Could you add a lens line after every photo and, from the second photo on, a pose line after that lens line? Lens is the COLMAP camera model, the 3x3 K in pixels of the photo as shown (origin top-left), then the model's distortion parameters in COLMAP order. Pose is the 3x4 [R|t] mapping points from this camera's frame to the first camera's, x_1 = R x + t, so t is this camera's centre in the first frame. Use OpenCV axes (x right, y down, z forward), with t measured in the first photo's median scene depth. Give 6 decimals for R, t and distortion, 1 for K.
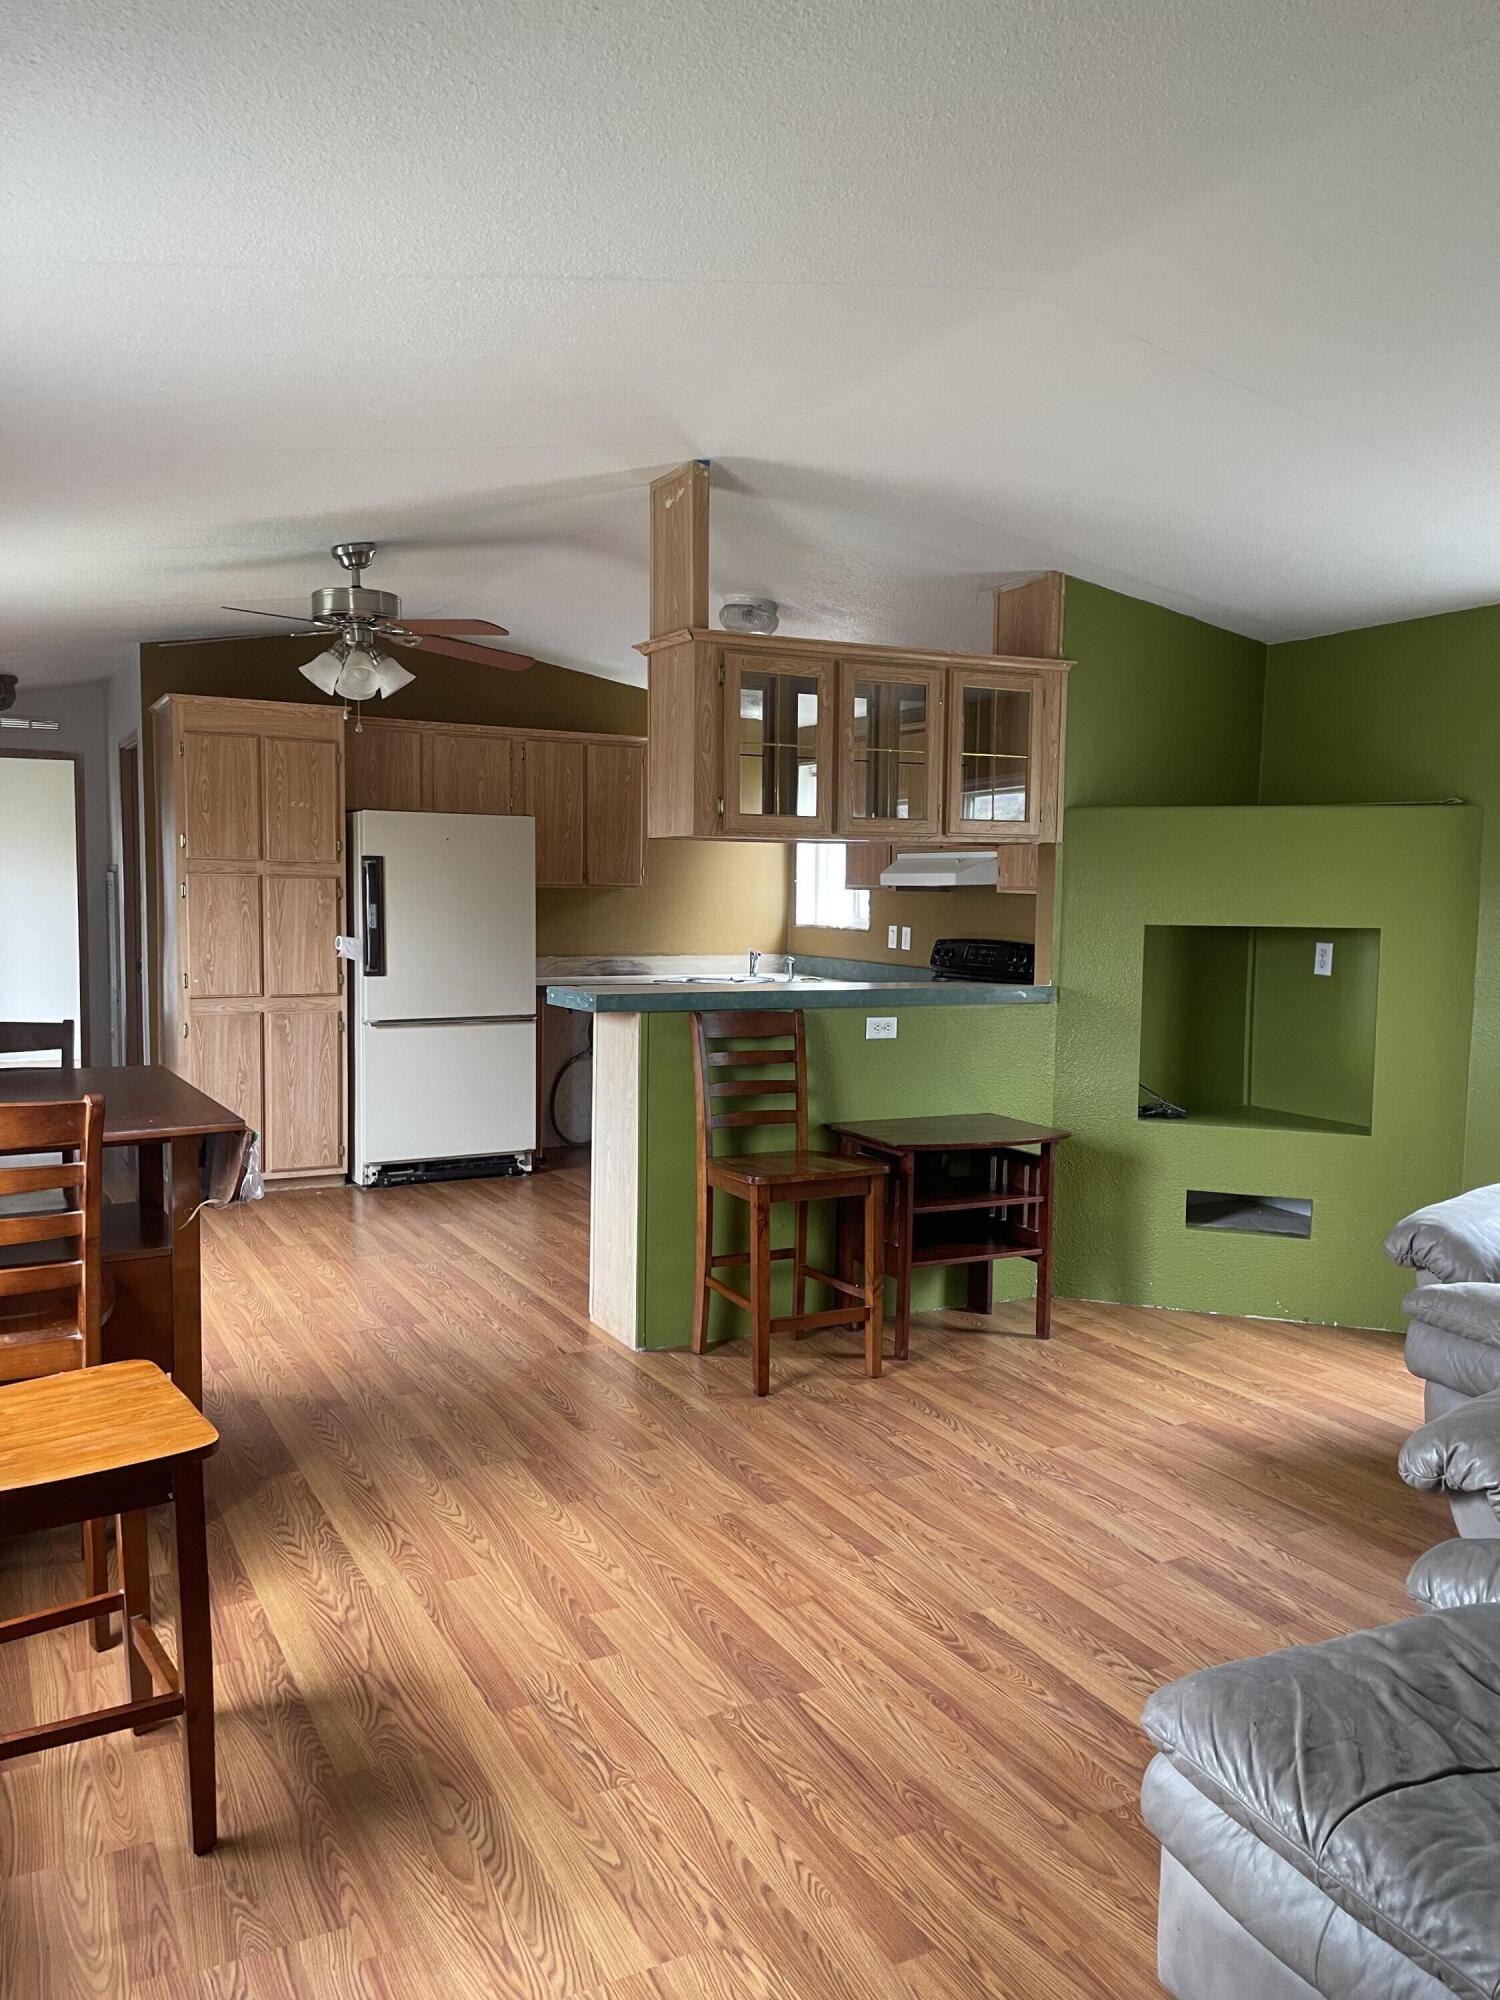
lens RADIAL K [[1500.4, 0, 747.1], [0, 1500.4, 1011.2], [0, 0, 1]] dist [0.063529, -0.088969]
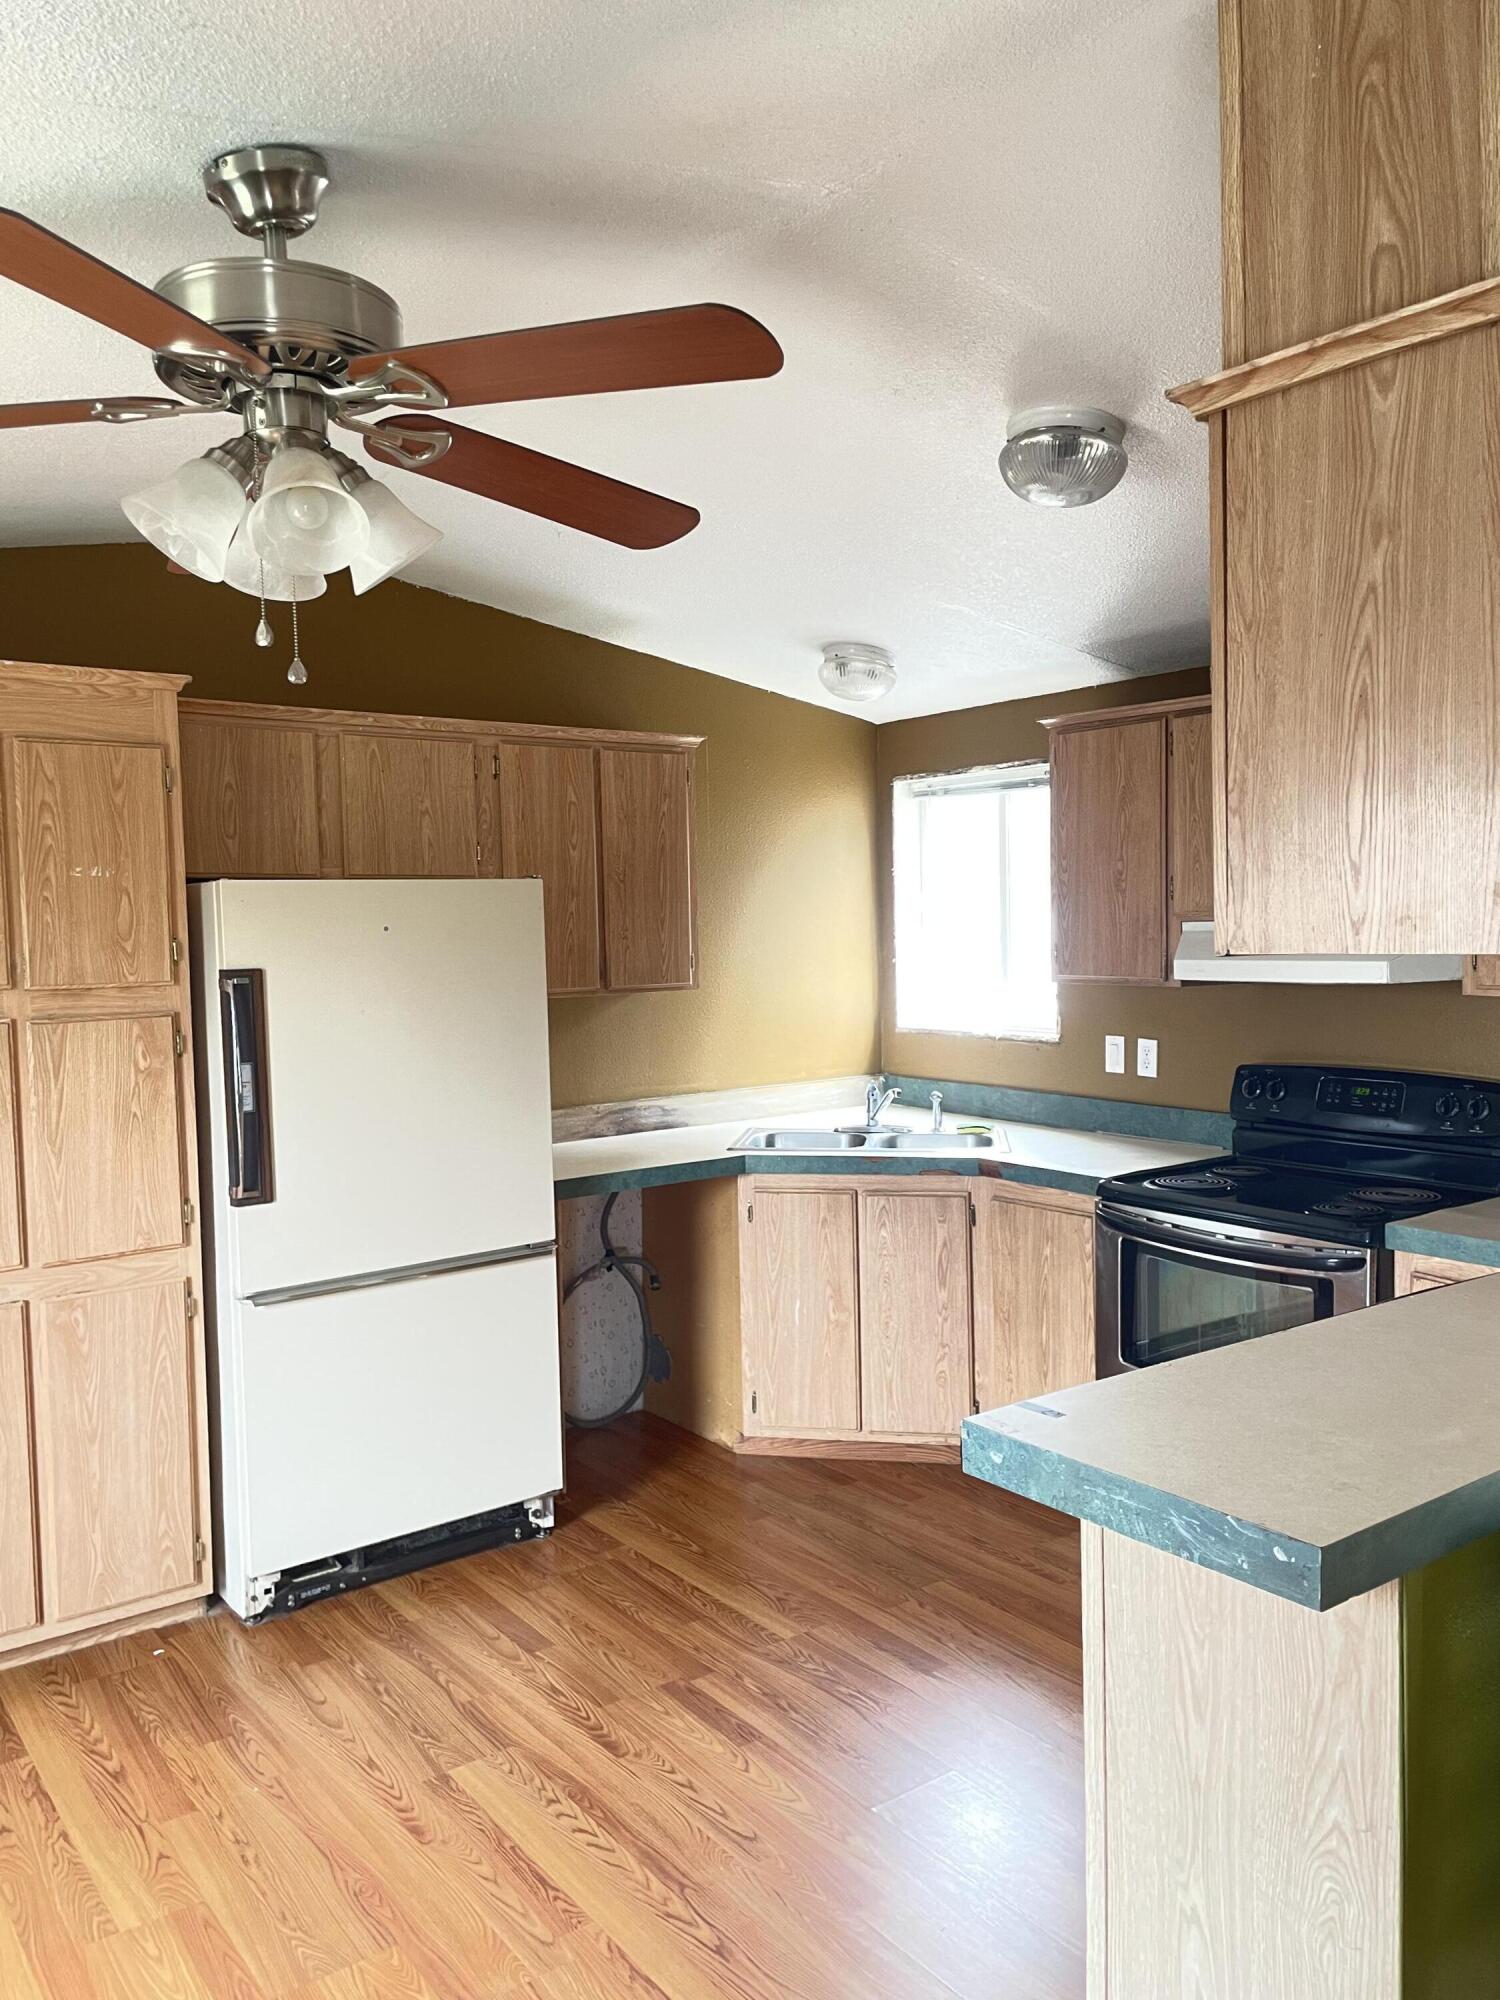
lens RADIAL K [[1500.4, 0, 733.1], [0, 1500.4, 1006.1], [0, 0, 1]] dist [0.063529, -0.088969]
pose [[0.989551, -0.044173, 0.137253, -0.153962], [0.047539, 0.998641, -0.021341, -0.070666], [-0.136124, 0.027643, 0.990306, 0.468402]]
